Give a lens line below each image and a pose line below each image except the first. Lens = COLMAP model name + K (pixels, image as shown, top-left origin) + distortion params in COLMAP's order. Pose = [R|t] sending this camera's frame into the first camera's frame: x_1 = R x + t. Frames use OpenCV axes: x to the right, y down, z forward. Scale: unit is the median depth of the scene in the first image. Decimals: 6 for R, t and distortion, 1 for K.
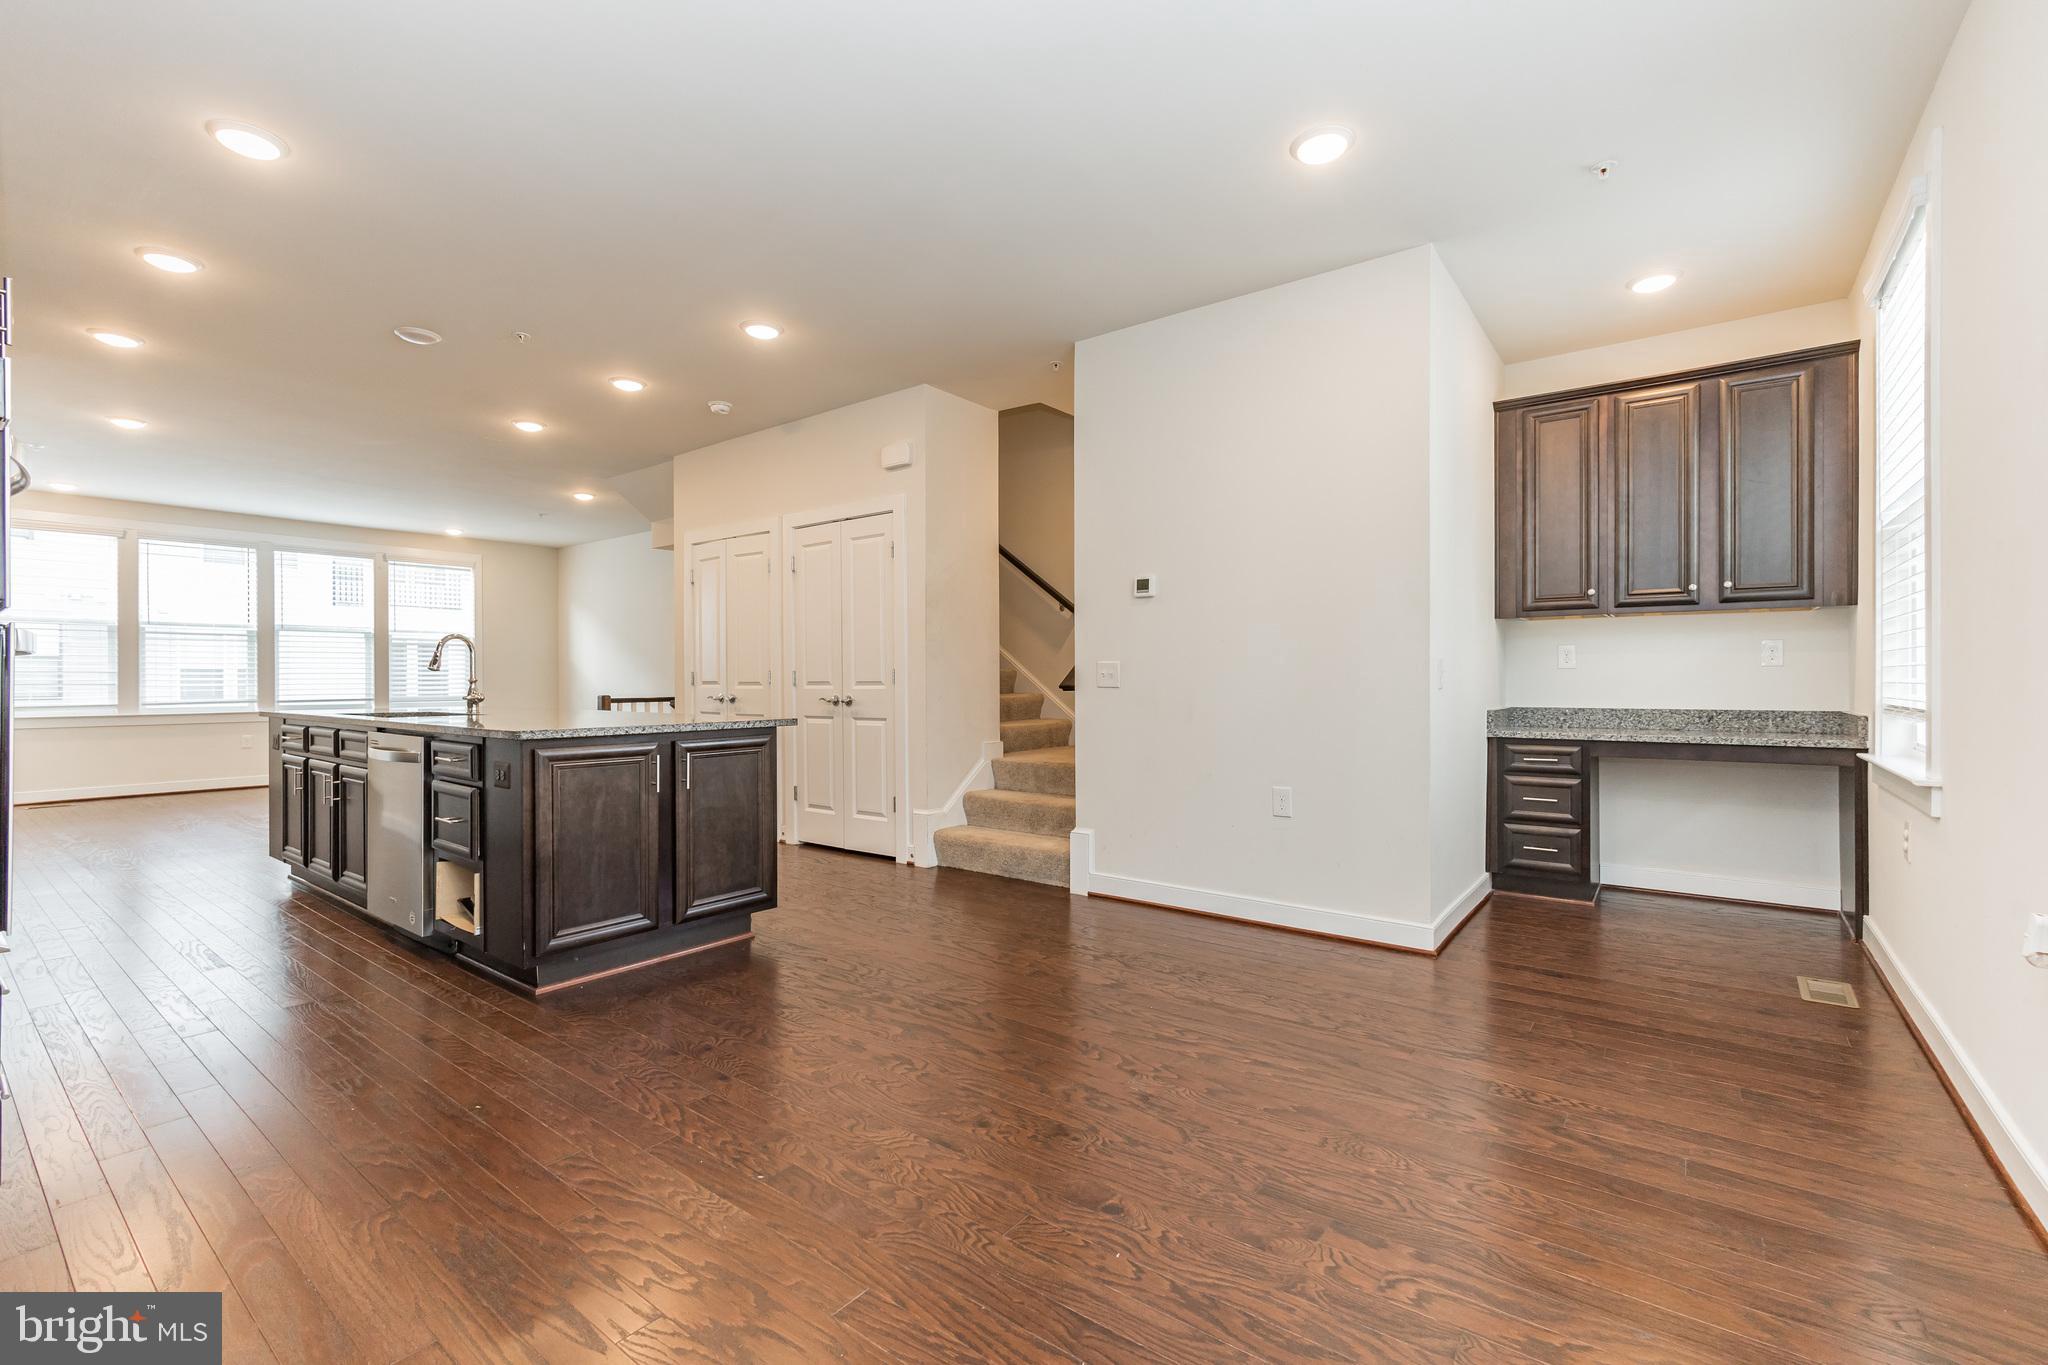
lens RADIAL K [[885.4, 0, 1032.4], [0, 885.4, 683.6], [0, 0, 1]] dist [-0.010103, 0.003223]
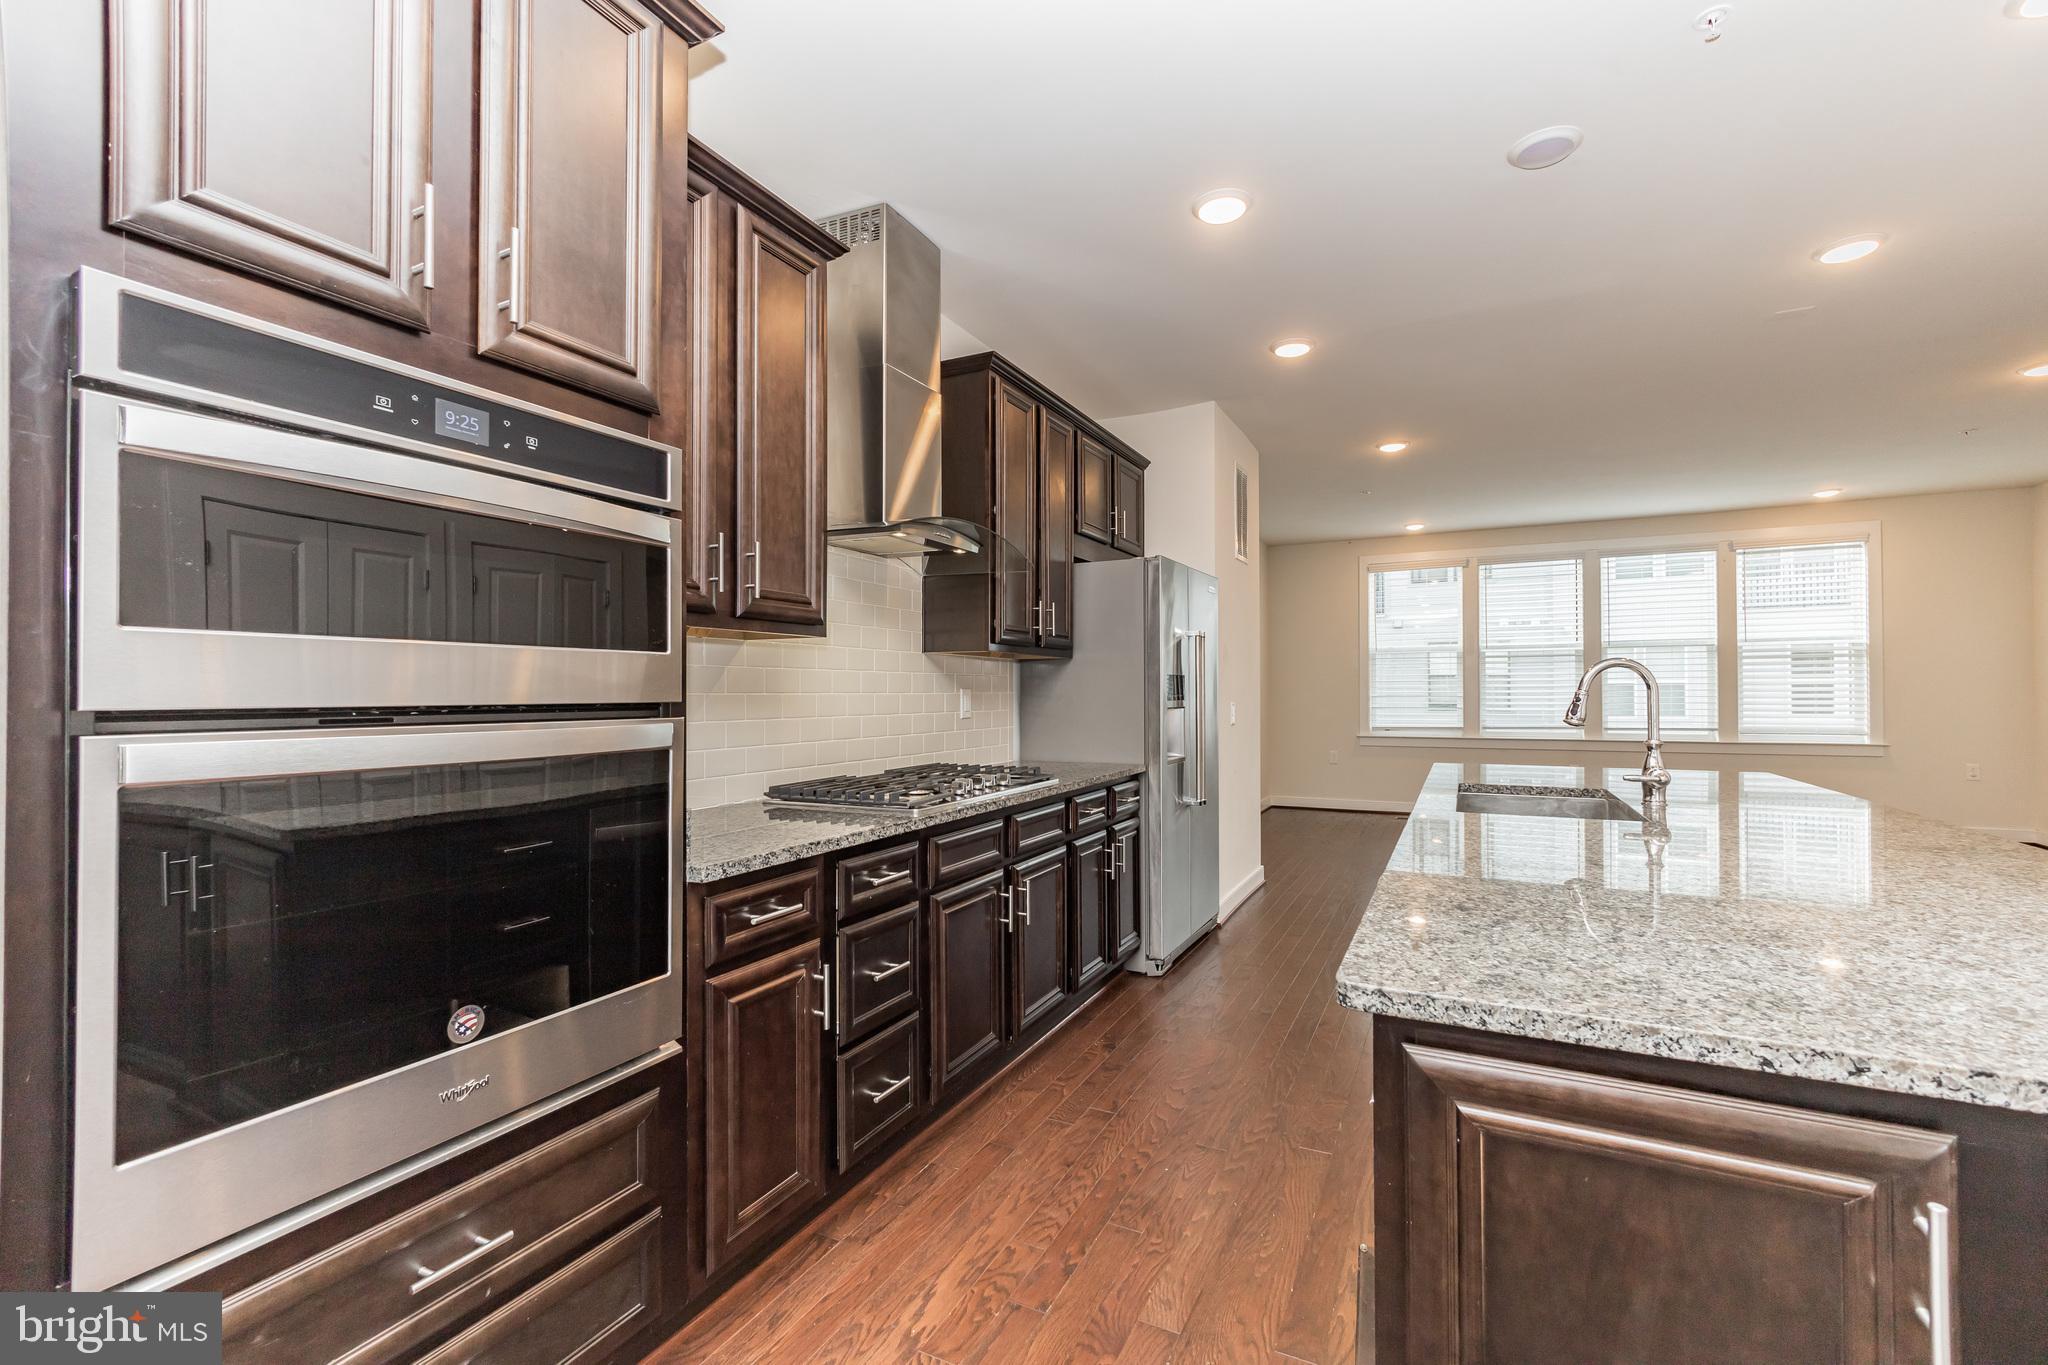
lens RADIAL K [[885.4, 0, 1025.5], [0, 885.4, 685.4], [0, 0, 1]] dist [-0.010103, 0.003223]
pose [[0.179742, -0.004666, -0.983703, -0.088769], [0.001426, 0.999989, -0.004482, -0.019121], [0.983713, -0.000597, 0.179747, 0.267566]]
